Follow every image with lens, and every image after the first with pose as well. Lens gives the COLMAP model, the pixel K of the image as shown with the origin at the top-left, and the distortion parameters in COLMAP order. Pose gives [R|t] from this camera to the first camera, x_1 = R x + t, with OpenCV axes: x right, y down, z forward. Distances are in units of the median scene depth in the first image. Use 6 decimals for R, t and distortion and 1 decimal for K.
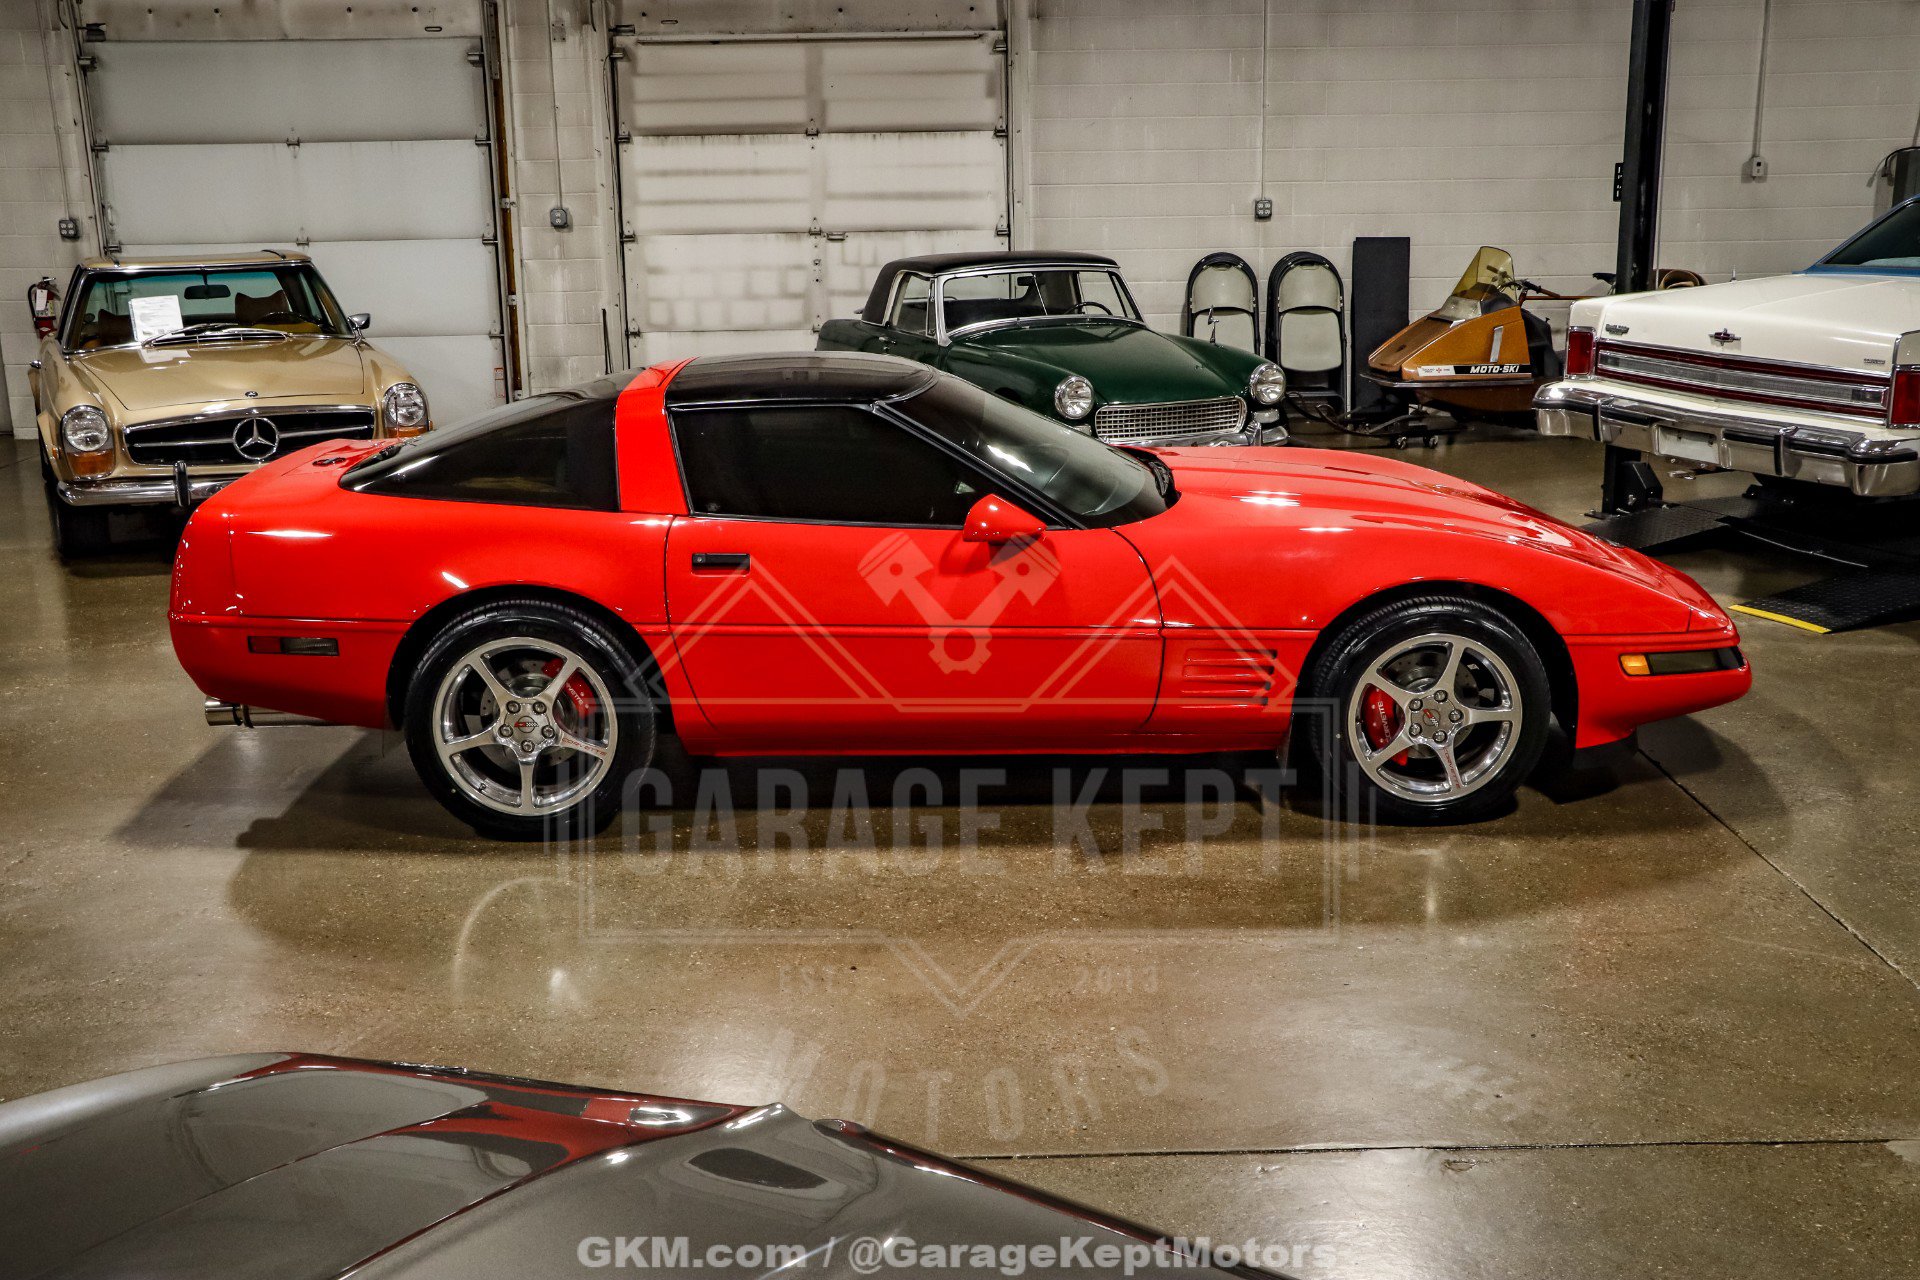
lens RADIAL K [[2080.2, 0, 960.0], [0, 2080.2, 640.0], [0, 0, 1]] dist [-0.114508, 0.358712]
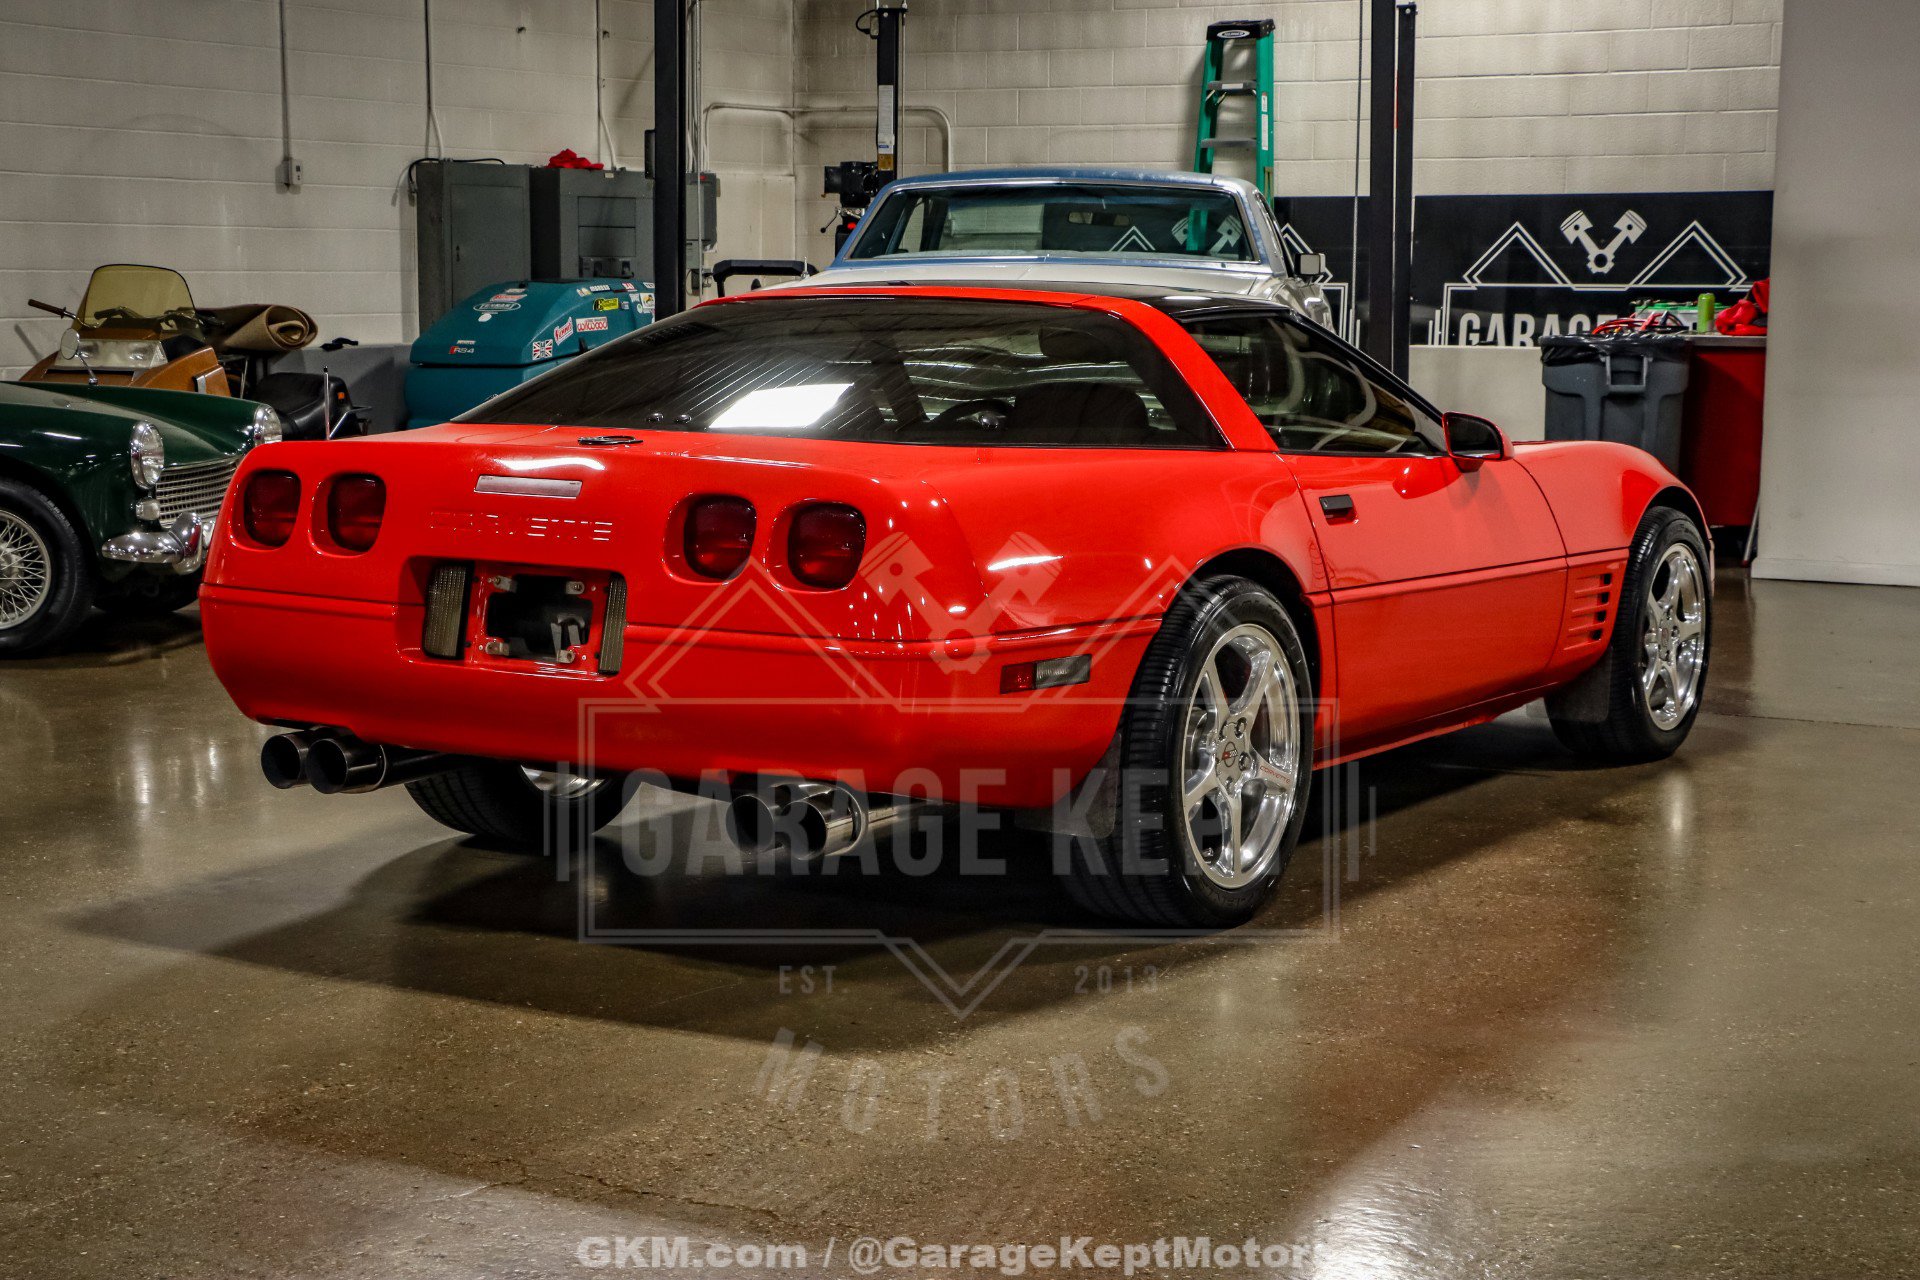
lens RADIAL K [[3238.1, 0, 960.0], [0, 3238.1, 640.0], [0, 0, 1]] dist [0.163017, 0.065483]
pose [[0.504805, -0.083015, 0.859233, -0.524257], [0.189065, 0.981831, -0.016217, 0.001853], [-0.842275, 0.170637, 0.511328, 0.219122]]
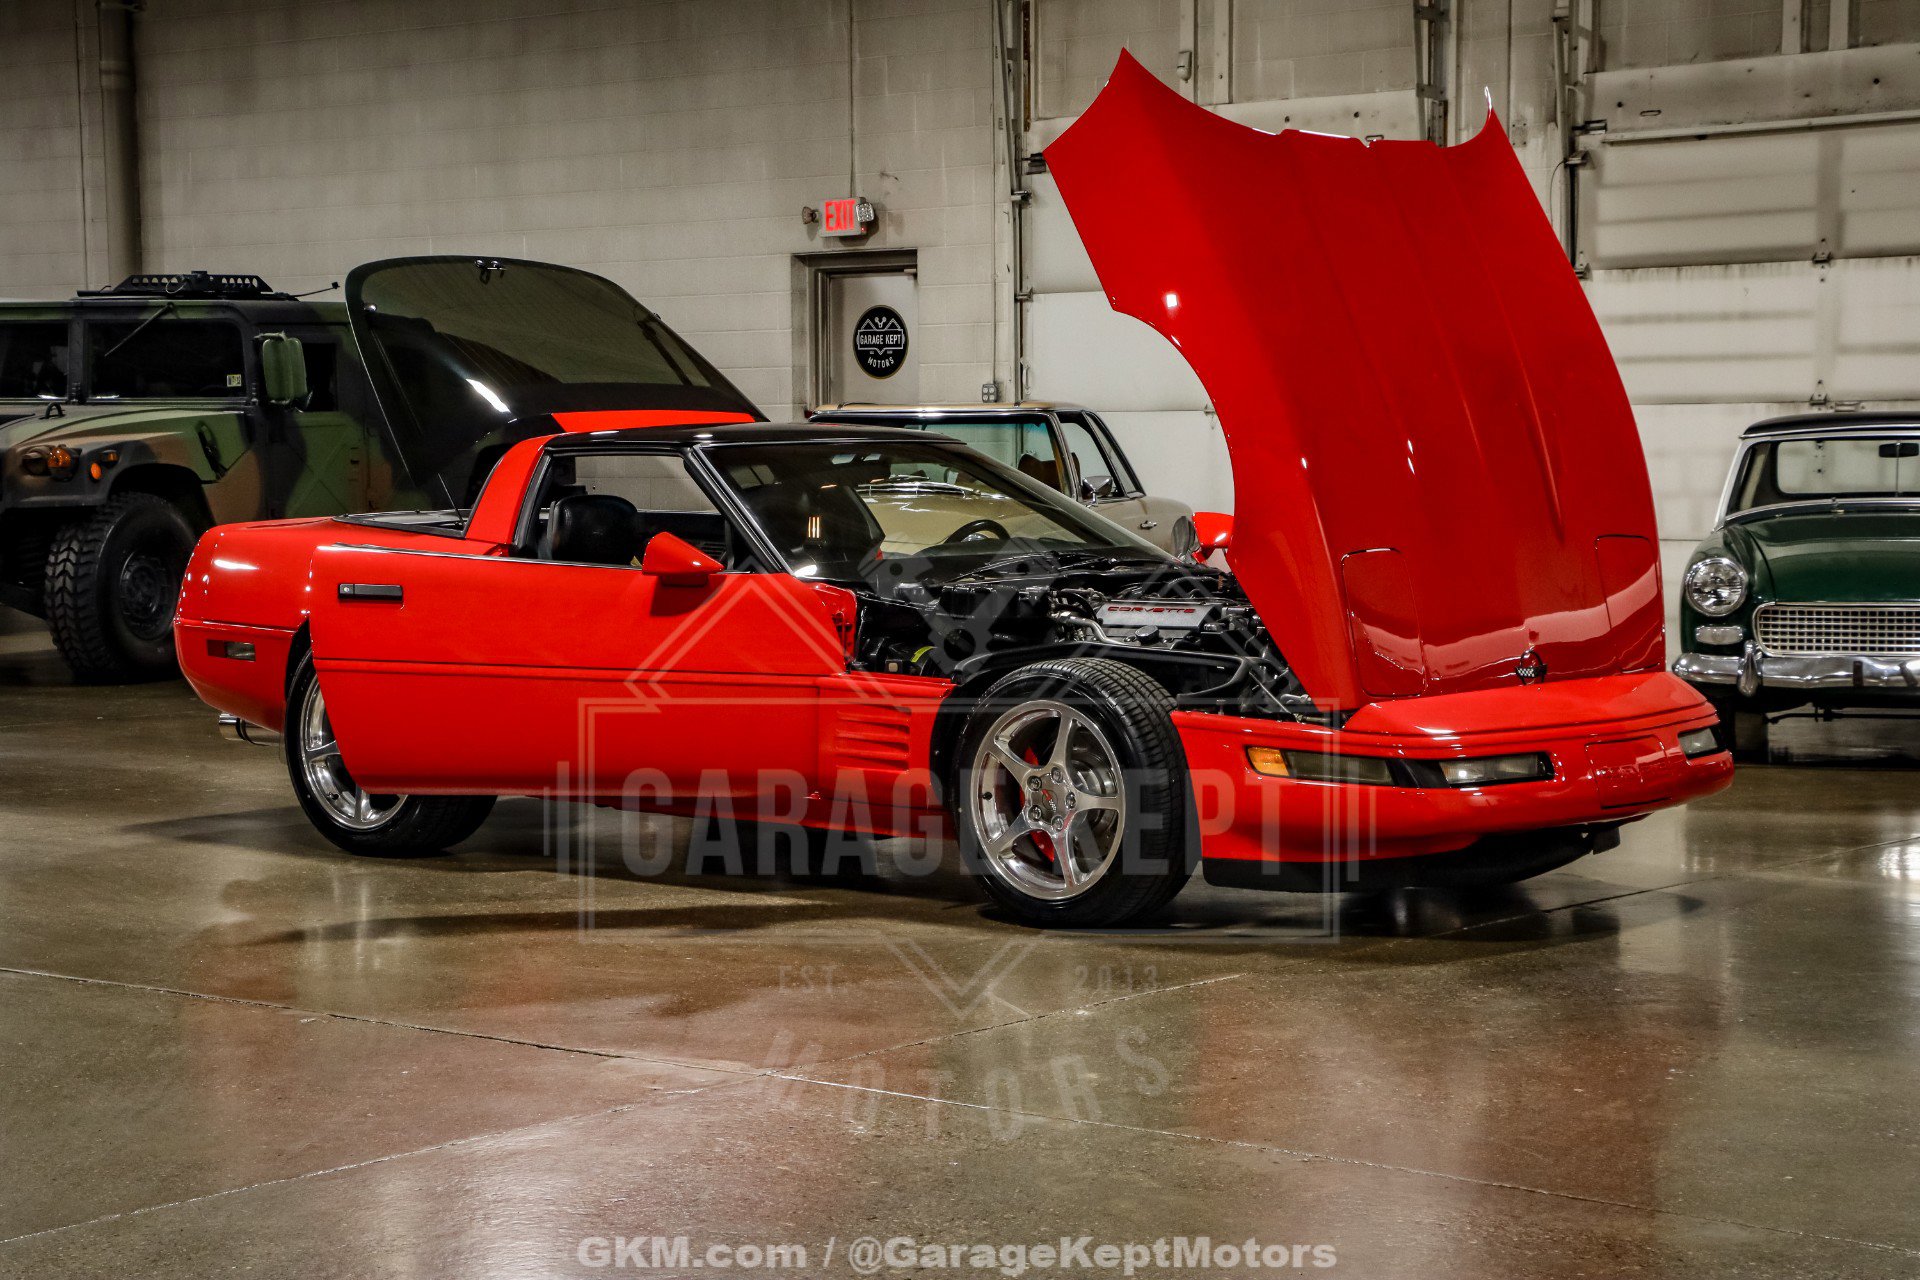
lens RADIAL K [[3575.3, 0, 960.0], [0, 3575.3, 640.0], [0, 0, 1]] dist [0.158998, 0.930260]
pose [[0.760175, 0.048978, -0.647870, 0.505735], [-0.159496, 0.980709, -0.113005, 0.063727], [0.629837, 0.189236, 0.753323, -0.073784]]
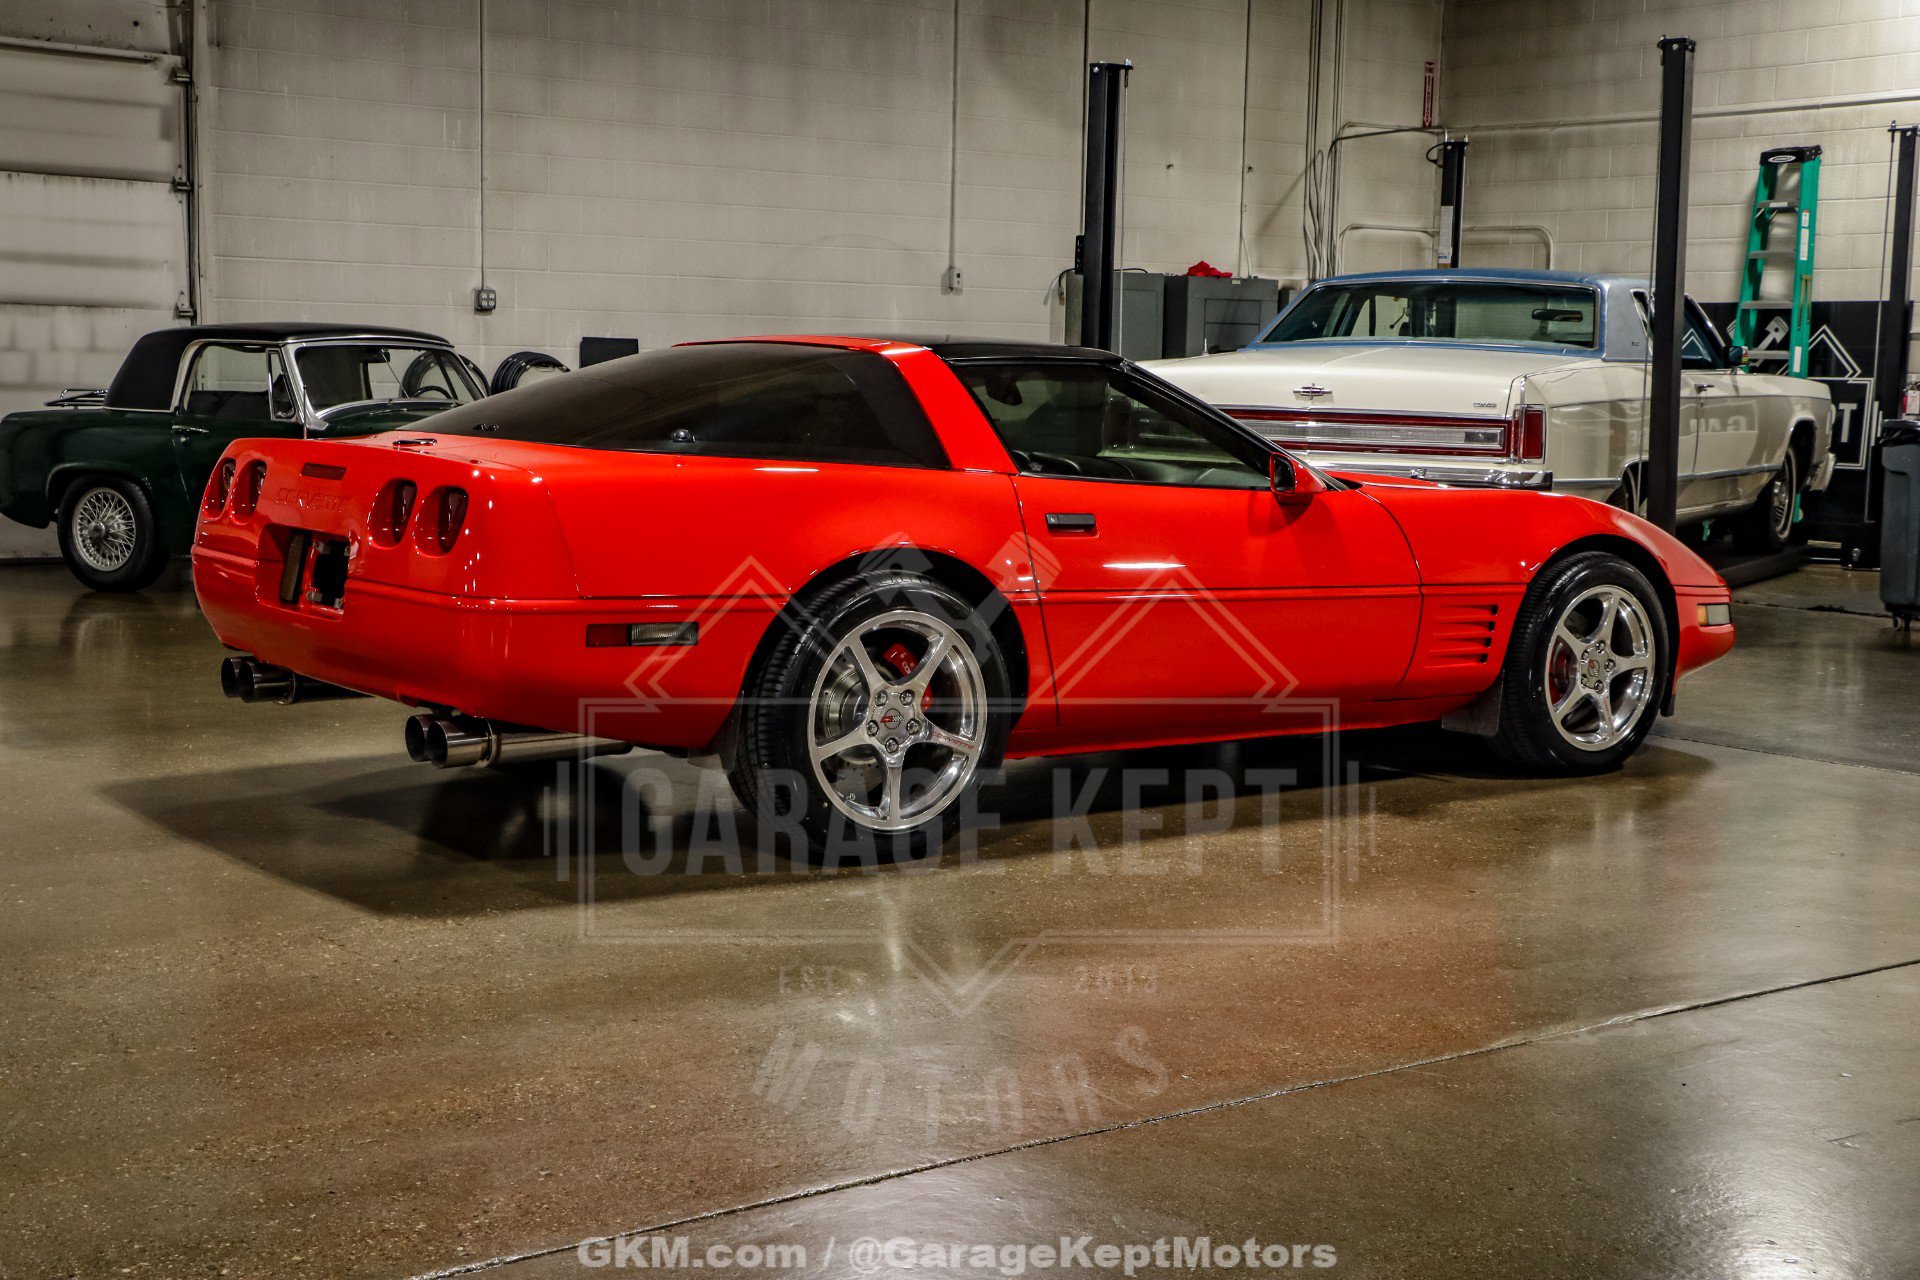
lens RADIAL K [[2635.3, 0, 960.0], [0, 2635.3, 640.0], [0, 0, 1]] dist [0.003565, 0.458382]
pose [[0.788474, -0.033059, 0.614179, -0.371831], [0.110867, 0.989838, -0.089050, 0.047014], [-0.604994, 0.138306, 0.784126, 0.058869]]
